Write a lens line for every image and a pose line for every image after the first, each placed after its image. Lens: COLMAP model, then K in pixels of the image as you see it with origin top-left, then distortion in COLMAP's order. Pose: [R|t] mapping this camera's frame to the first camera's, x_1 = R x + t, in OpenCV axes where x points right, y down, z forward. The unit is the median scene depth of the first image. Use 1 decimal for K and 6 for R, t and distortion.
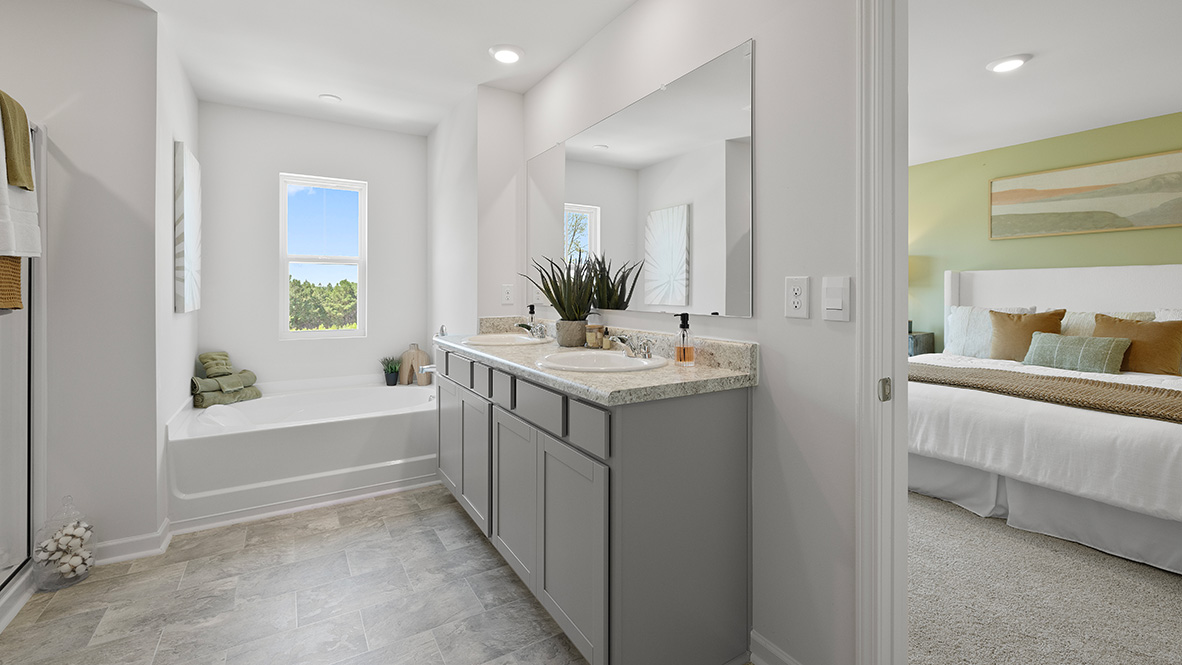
lens RADIAL K [[494.0, 0, 591.9], [0, 494.0, 290.8], [0, 0, 1]] dist [0.000509, 0.000017]
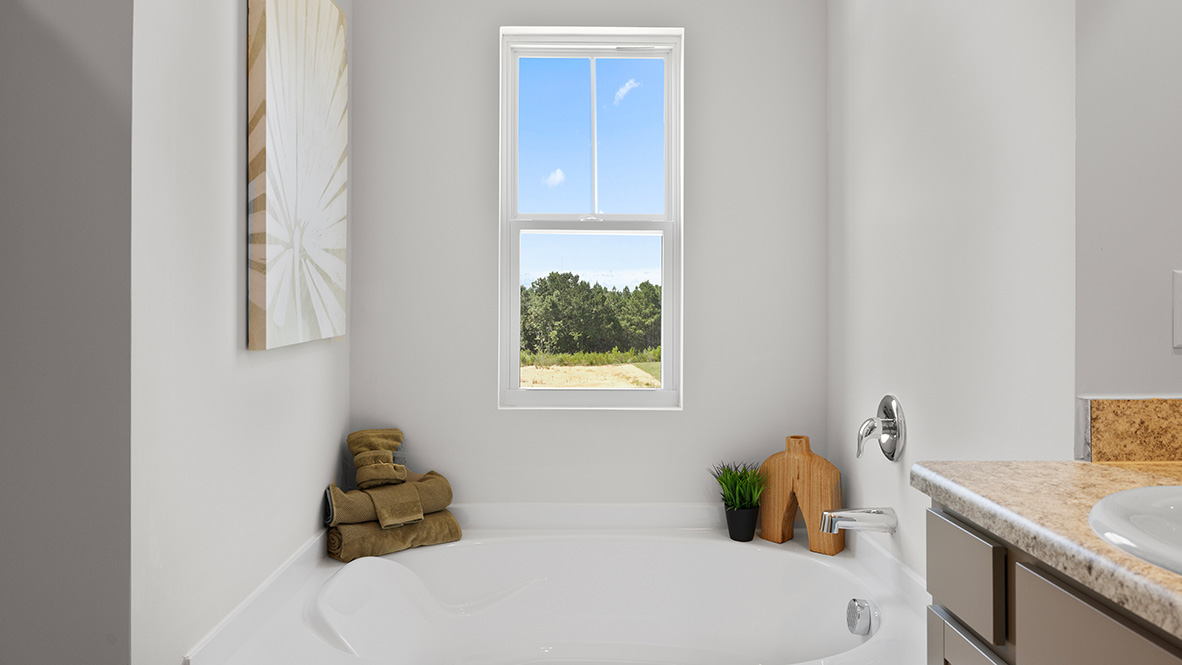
lens RADIAL K [[494.0, 0, 591.9], [0, 494.0, 290.8], [0, 0, 1]] dist [0.000509, 0.000017]
pose [[0.832520, -0.007283, -0.553947, -0.192430], [-0.001901, 0.999870, -0.016002, 0.001553], [0.553992, 0.014375, 0.832398, 0.407854]]
